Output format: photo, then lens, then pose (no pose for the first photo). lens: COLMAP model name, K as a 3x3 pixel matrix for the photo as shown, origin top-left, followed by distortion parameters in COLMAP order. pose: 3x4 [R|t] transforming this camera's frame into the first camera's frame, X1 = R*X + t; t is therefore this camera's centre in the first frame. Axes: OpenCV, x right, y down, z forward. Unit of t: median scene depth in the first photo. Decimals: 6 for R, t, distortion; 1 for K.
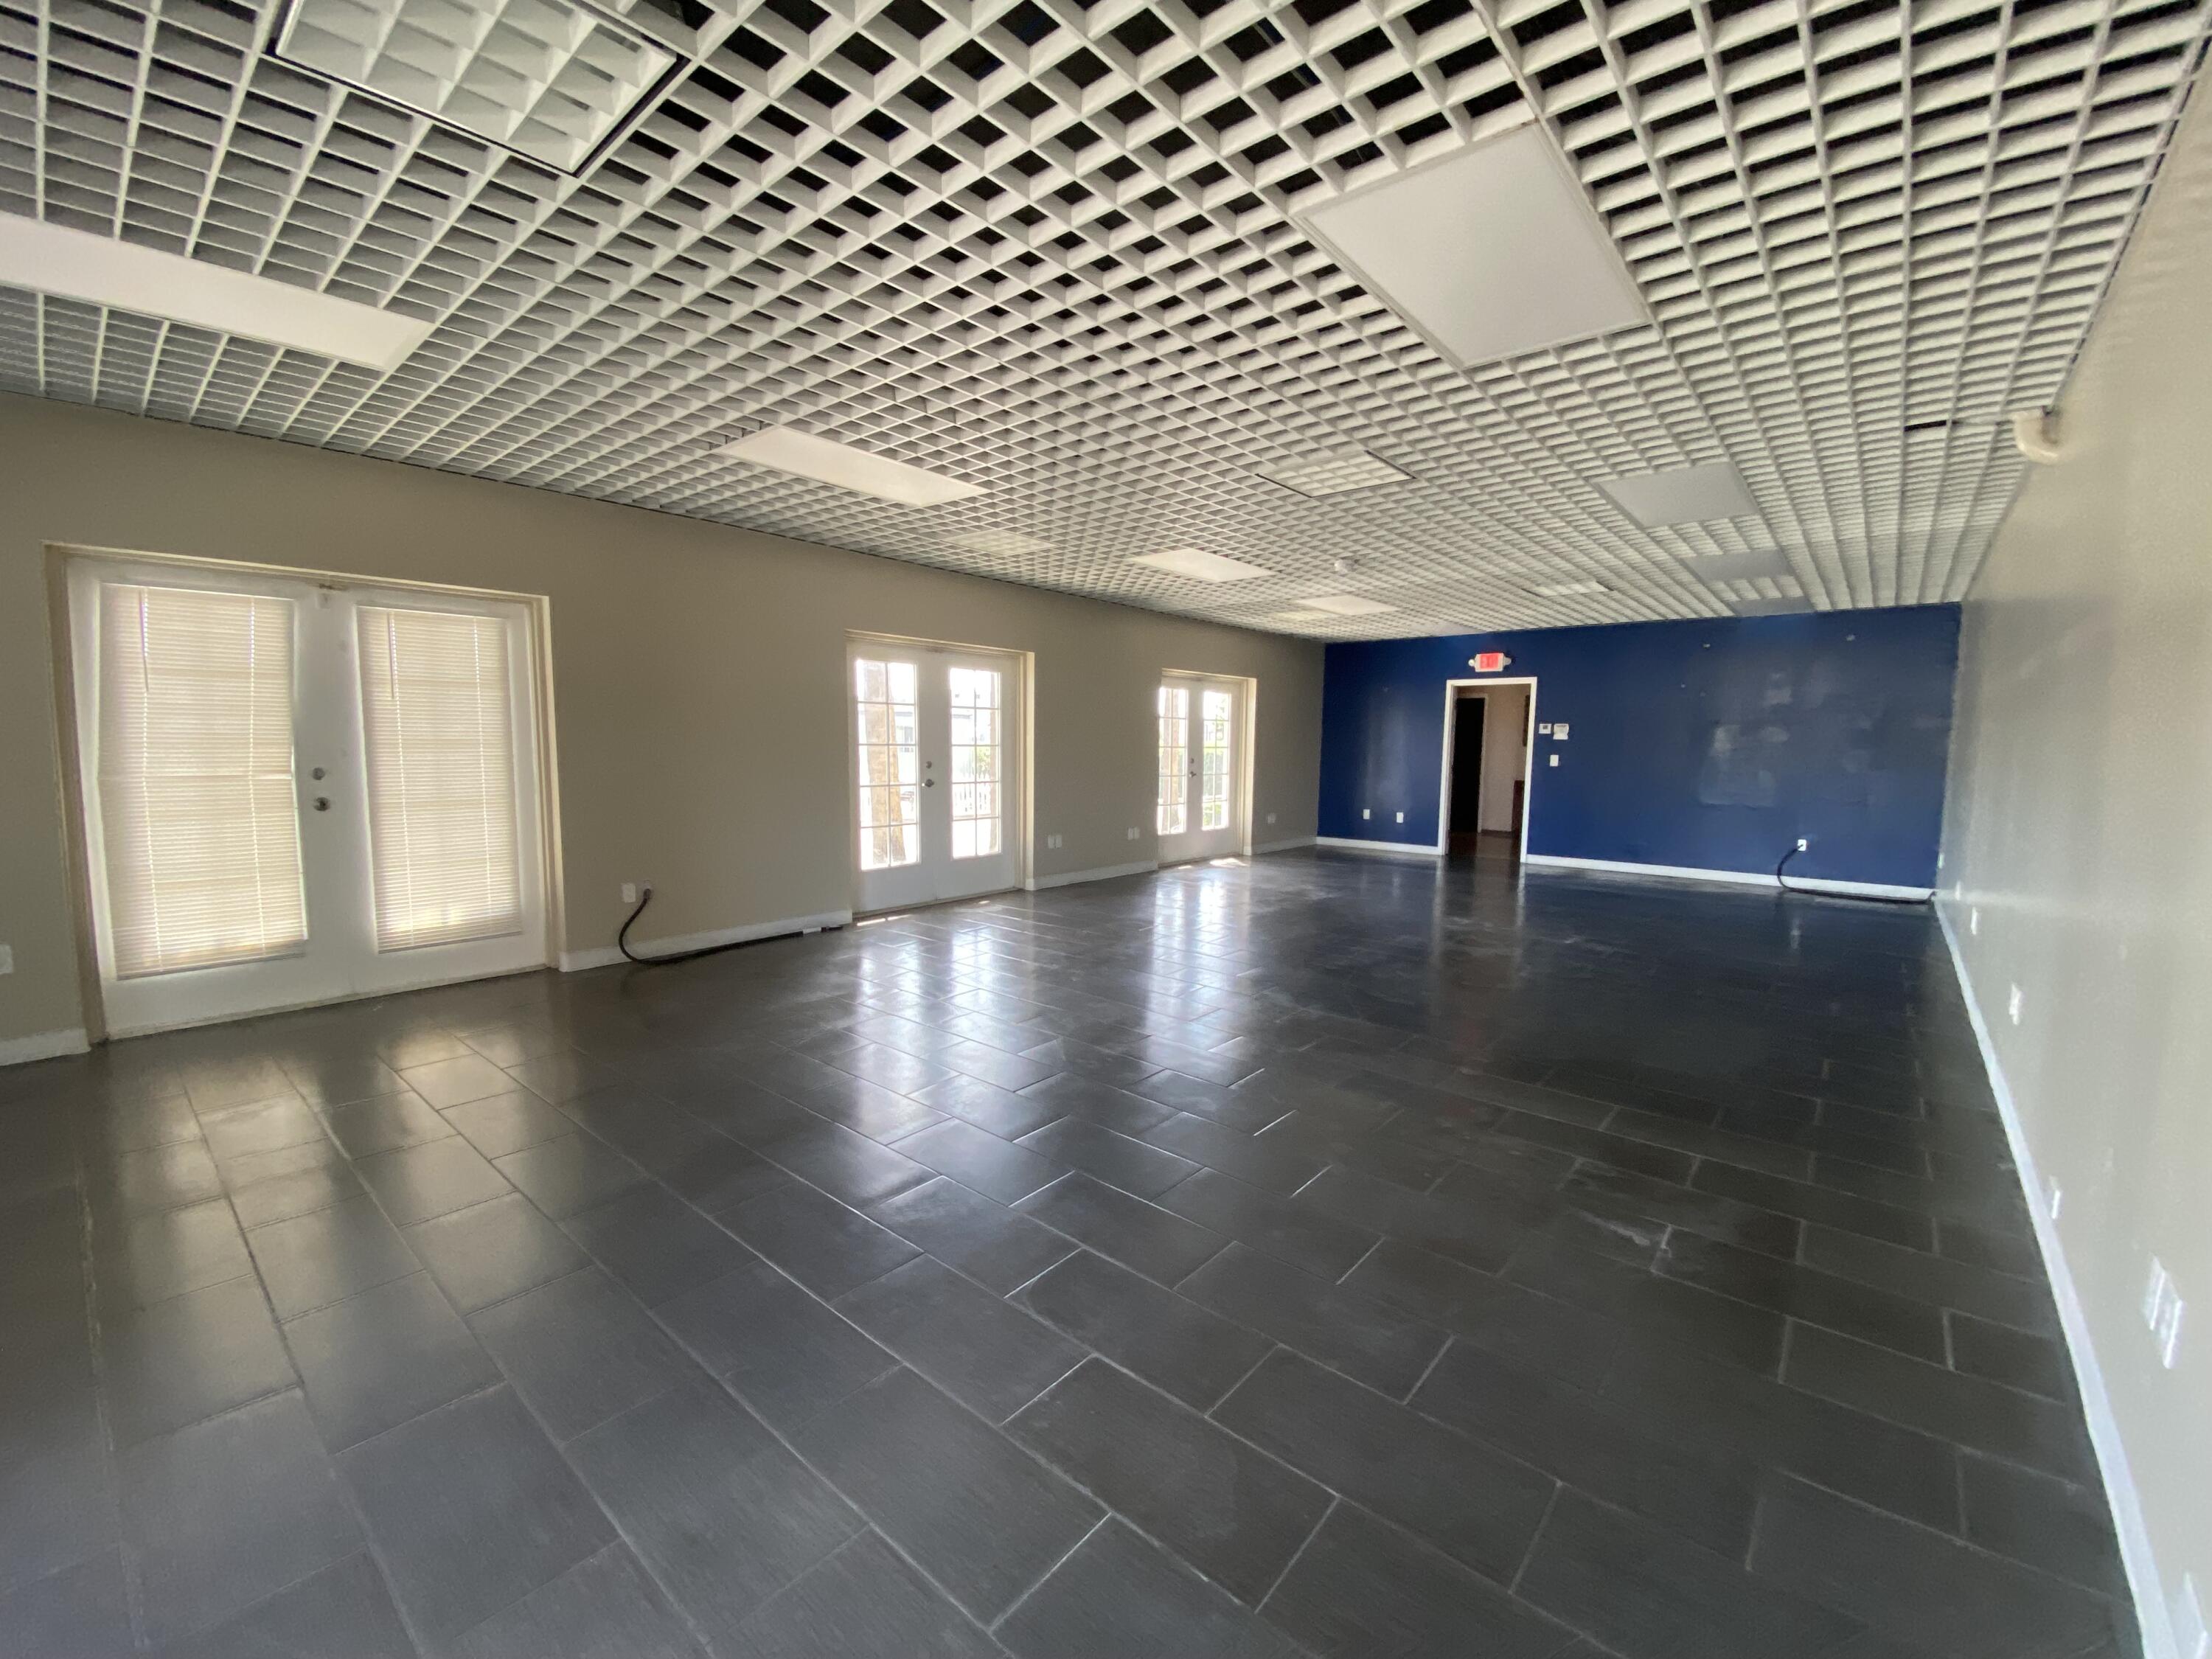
lens RADIAL K [[904.5, 0, 1085.5], [0, 904.5, 829.6], [0, 0, 1]] dist [0.003460, -0.002617]
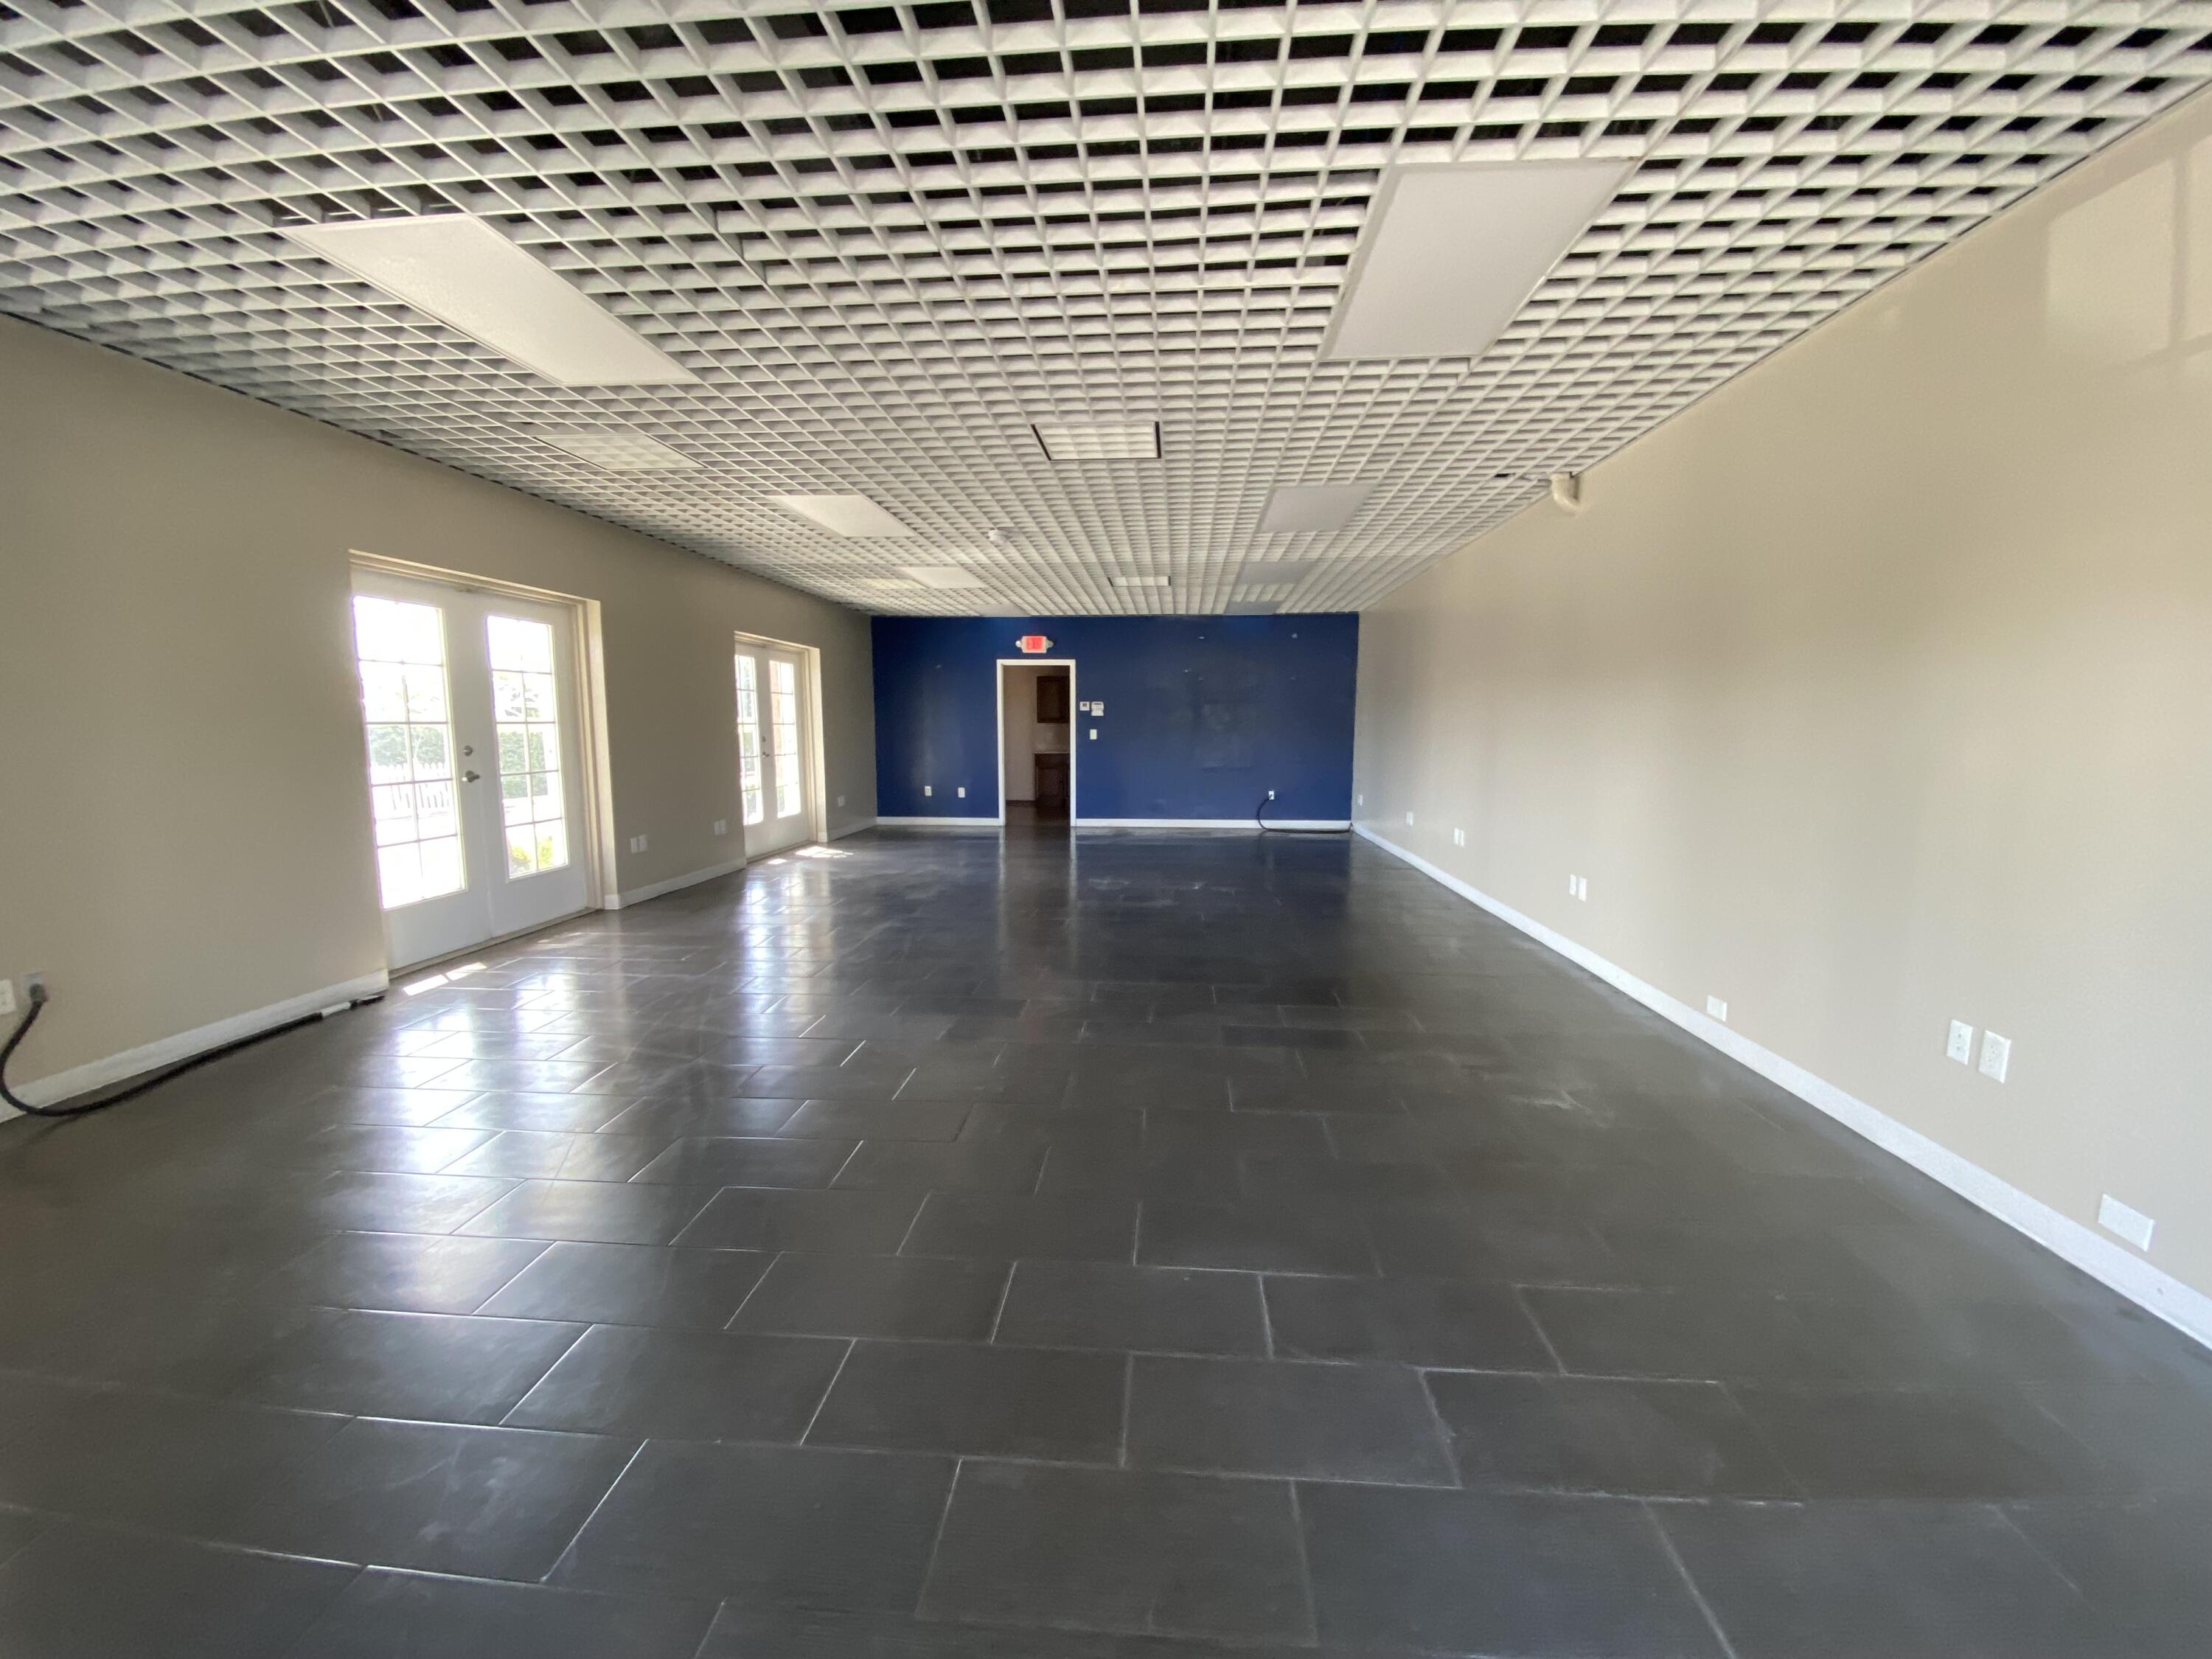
lens RADIAL K [[904.5, 0, 1104.8], [0, 904.5, 830.0], [0, 0, 1]] dist [0.003460, -0.002617]
pose [[0.795441, -0.080287, 0.600689, -0.184292], [0.068207, 0.996748, 0.042903, -0.005054], [-0.602181, 0.006844, 0.798330, 0.110785]]
